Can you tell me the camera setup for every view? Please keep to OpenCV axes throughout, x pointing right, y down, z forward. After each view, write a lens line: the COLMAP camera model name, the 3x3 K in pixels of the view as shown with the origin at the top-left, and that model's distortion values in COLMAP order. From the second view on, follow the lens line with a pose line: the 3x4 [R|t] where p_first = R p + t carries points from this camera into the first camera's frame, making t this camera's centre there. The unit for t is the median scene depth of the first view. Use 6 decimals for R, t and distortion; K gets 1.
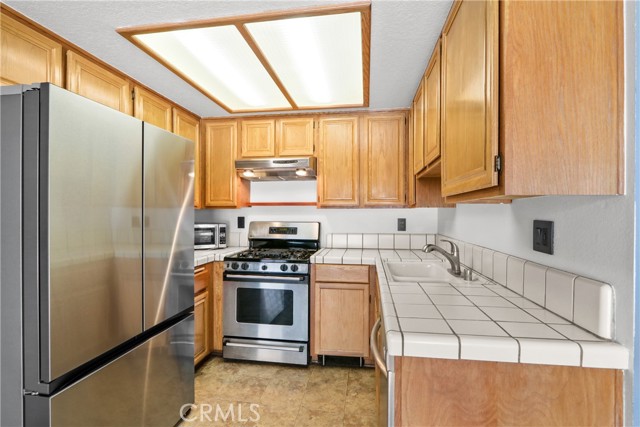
lens RADIAL K [[292.0, 0, 326.6], [0, 292.0, 213.4], [0, 0, 1]] dist [-0.015055, 0.000364]
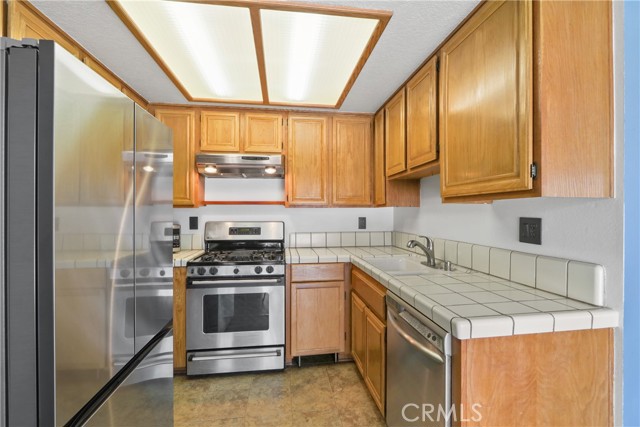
lens RADIAL K [[292.0, 0, 326.6], [0, 292.0, 213.4], [0, 0, 1]] dist [-0.015055, 0.000364]
pose [[0.958534, -0.004021, 0.284951, -0.204644], [0.003389, 0.999991, 0.002711, -0.000002], [-0.284959, -0.001633, 0.958538, 0.028524]]
